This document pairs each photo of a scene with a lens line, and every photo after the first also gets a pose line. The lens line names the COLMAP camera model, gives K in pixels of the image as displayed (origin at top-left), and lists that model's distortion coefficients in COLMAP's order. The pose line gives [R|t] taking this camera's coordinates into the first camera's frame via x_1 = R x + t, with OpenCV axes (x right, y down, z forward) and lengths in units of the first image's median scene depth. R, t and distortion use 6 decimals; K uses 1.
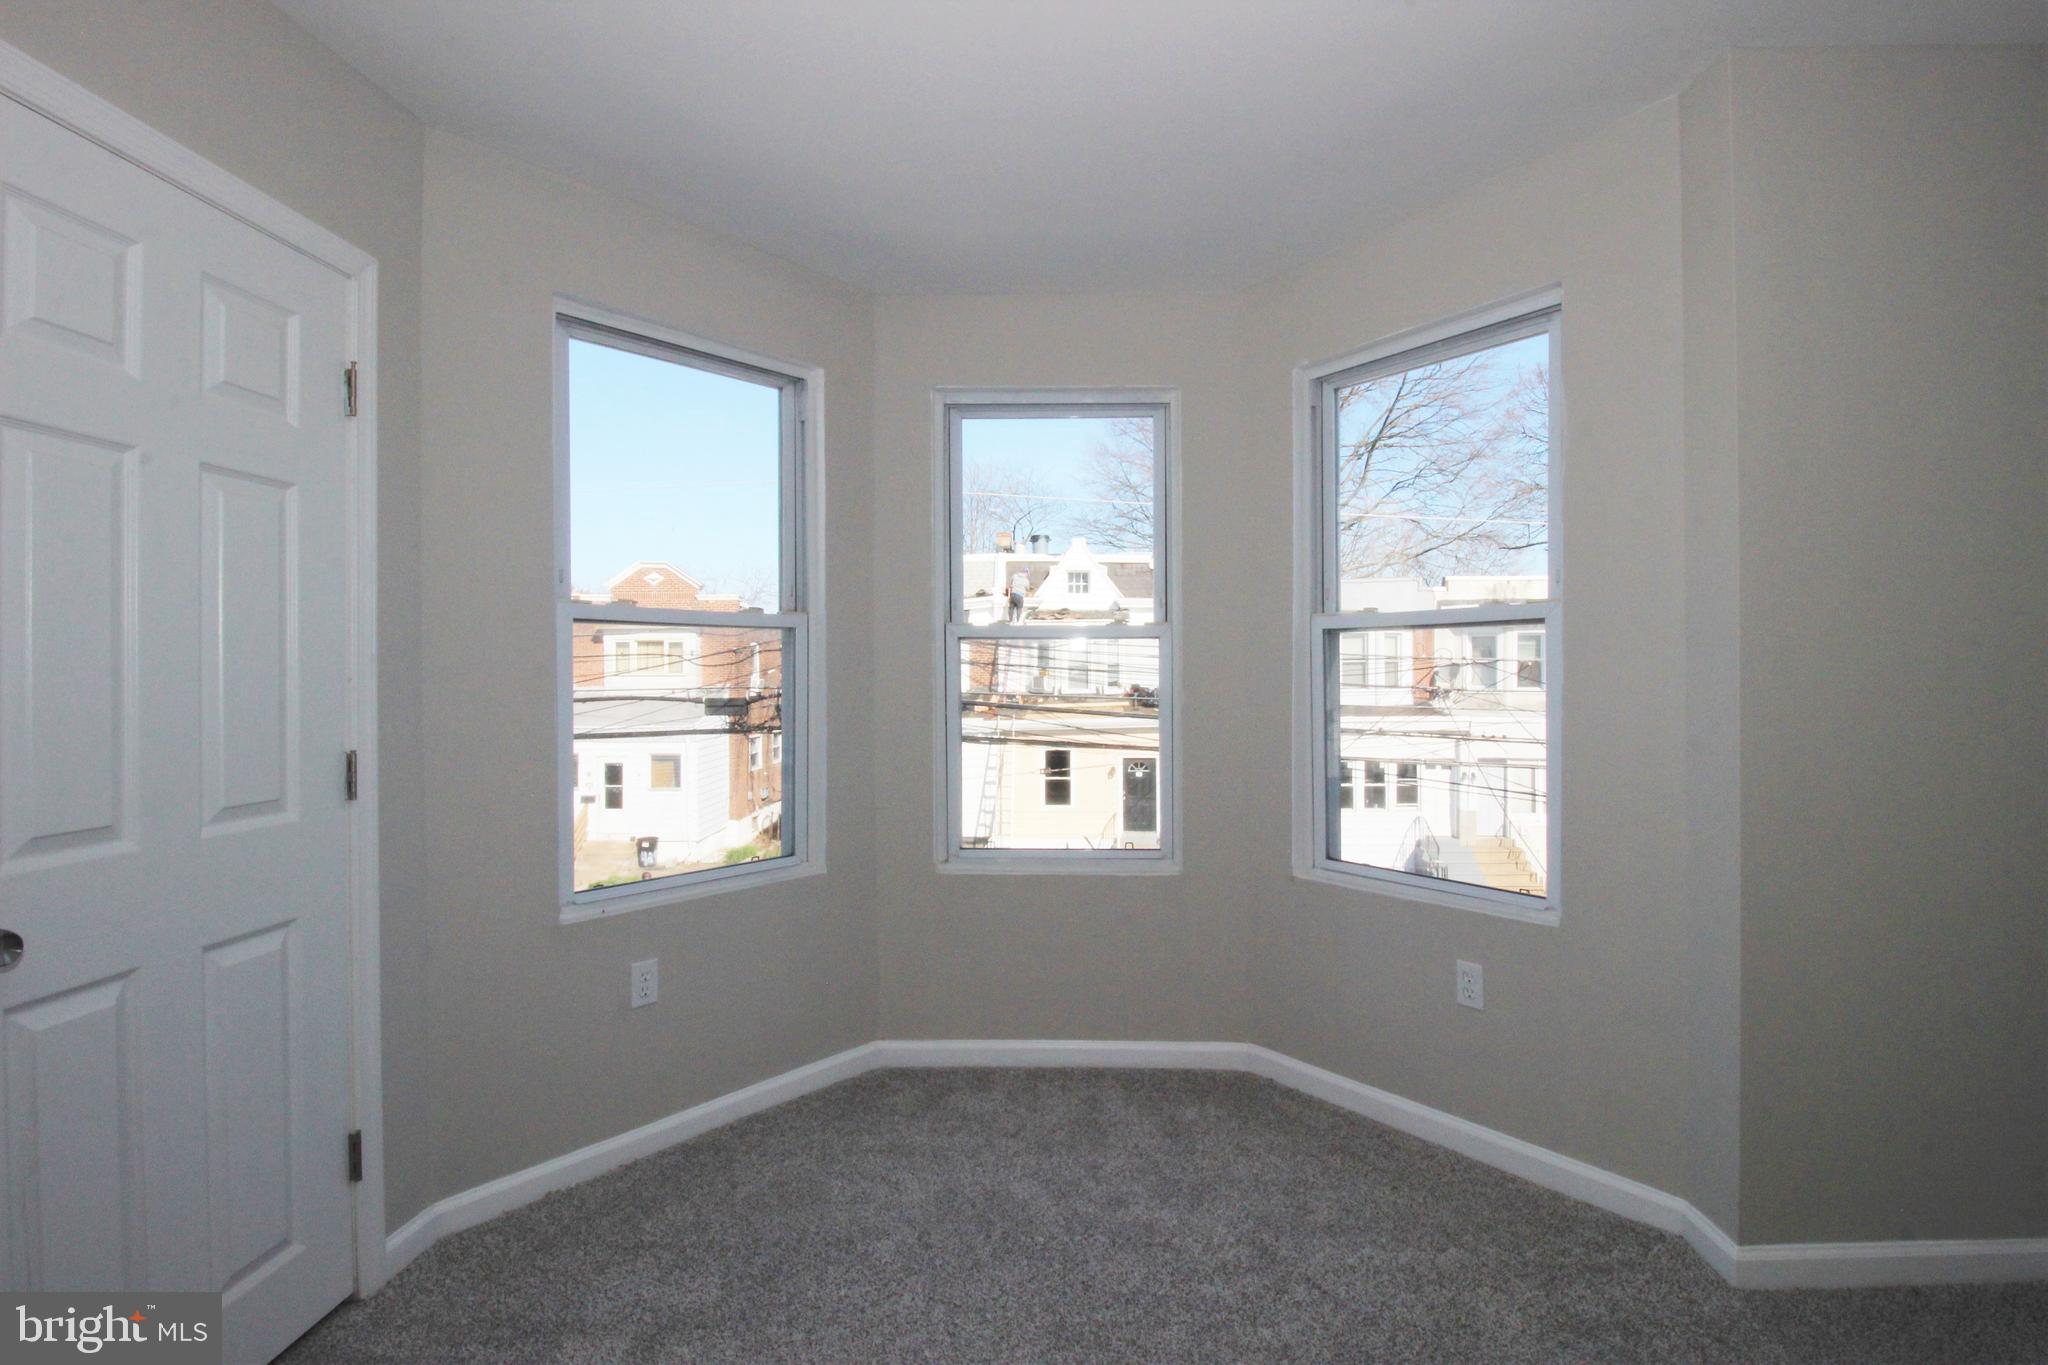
lens RADIAL K [[953.2, 0, 1053.2], [0, 953.2, 678.0], [0, 0, 1]] dist [-0.002050, -0.012517]
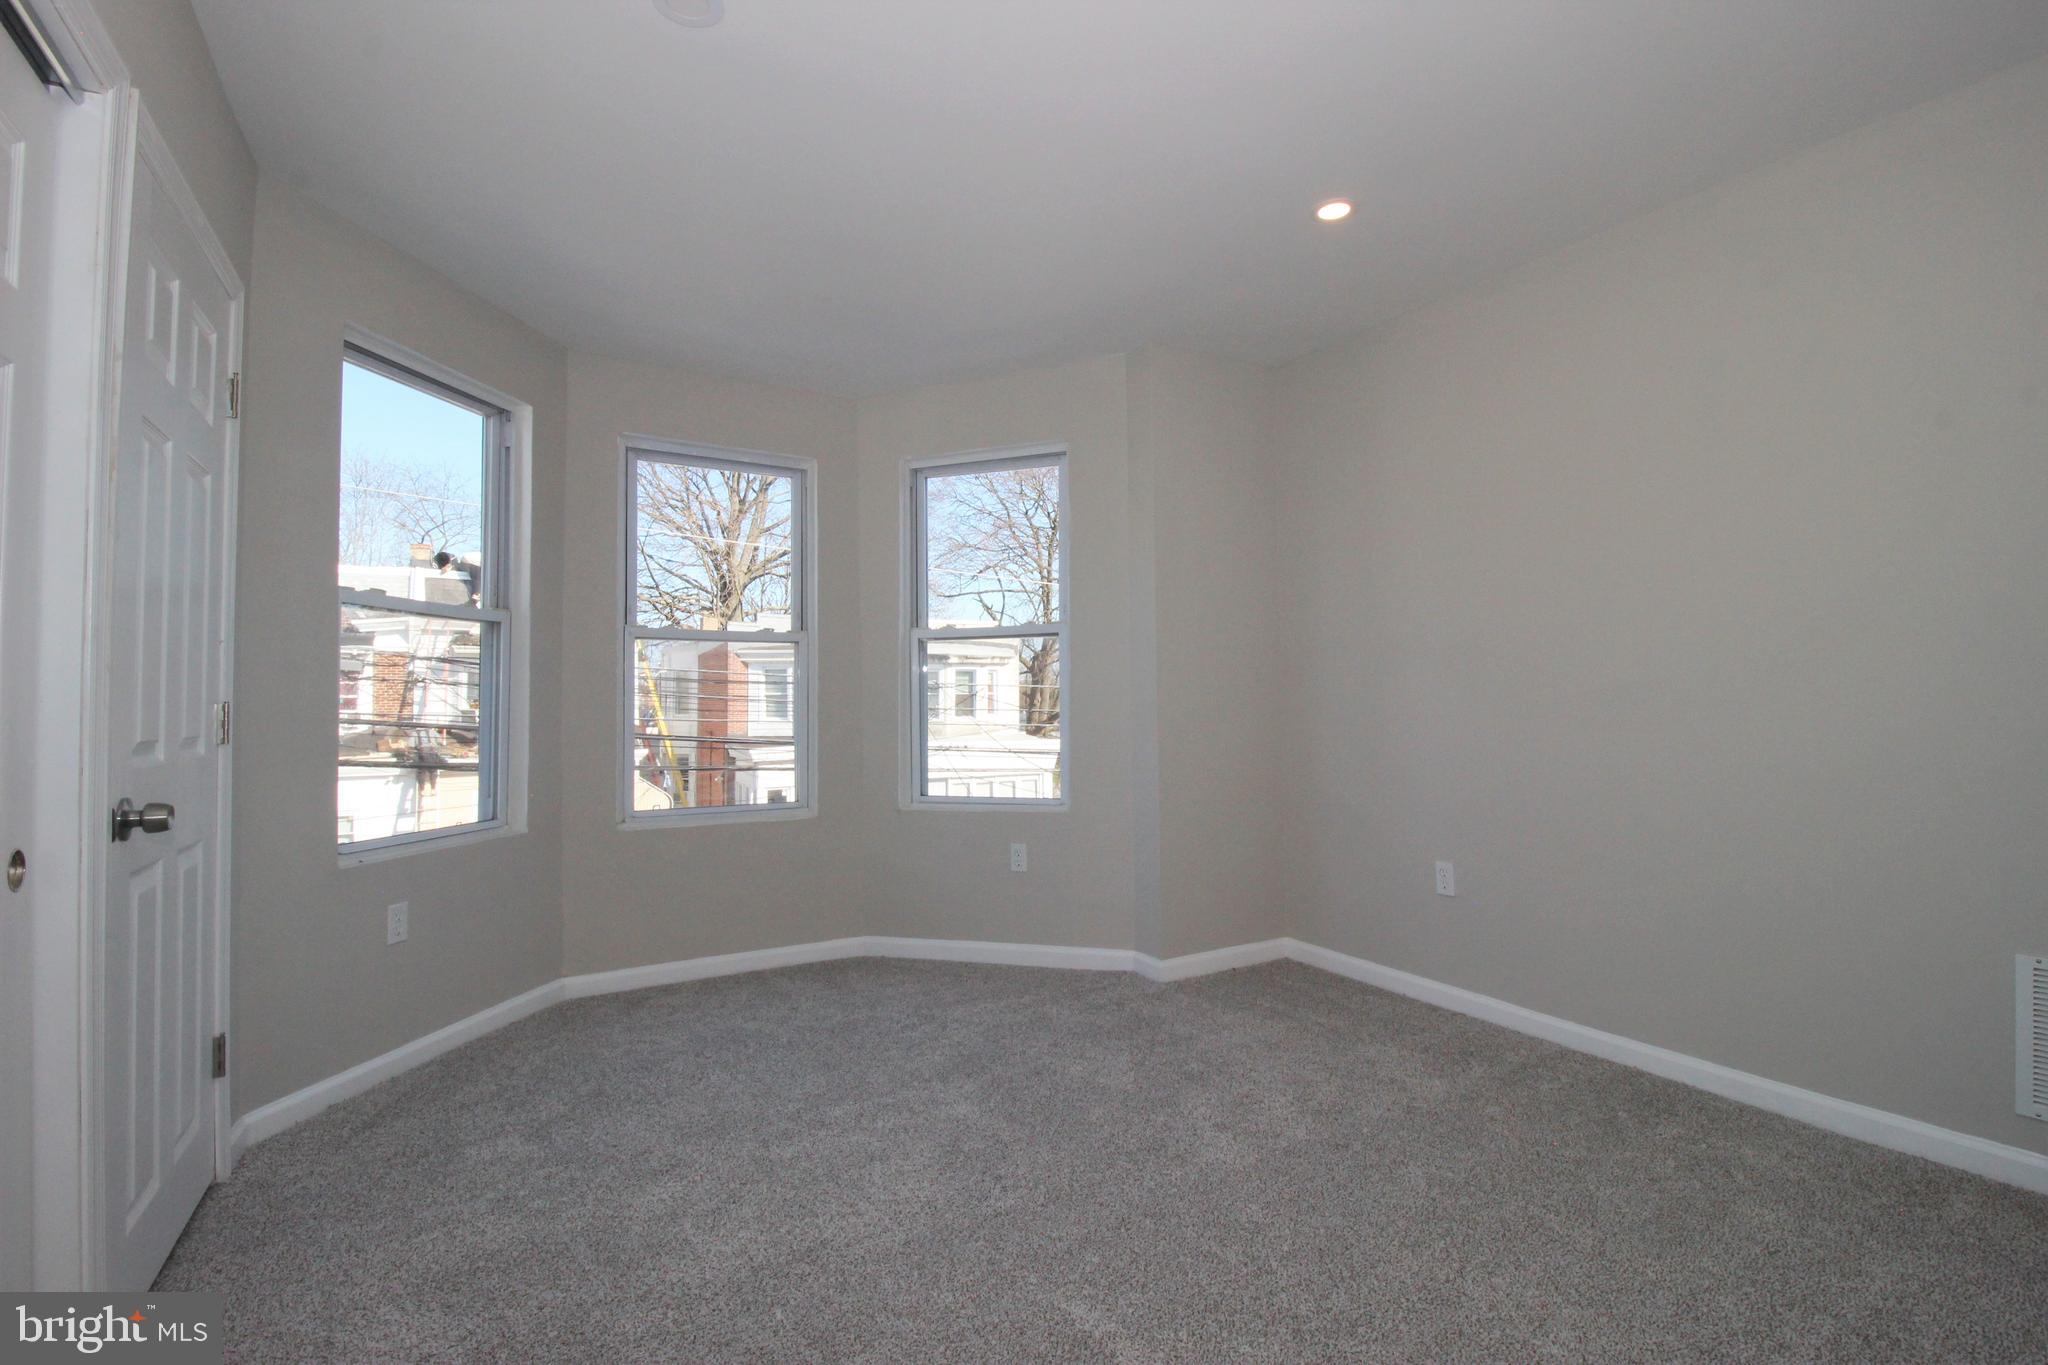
lens RADIAL K [[953.2, 0, 1055.5], [0, 953.2, 689.1], [0, 0, 1]] dist [-0.002050, -0.012517]
pose [[0.840312, 0.005009, 0.542080, -0.330670], [0.010258, 0.999631, -0.025139, 0.065183], [-0.542006, 0.026685, 0.839951, -0.342066]]
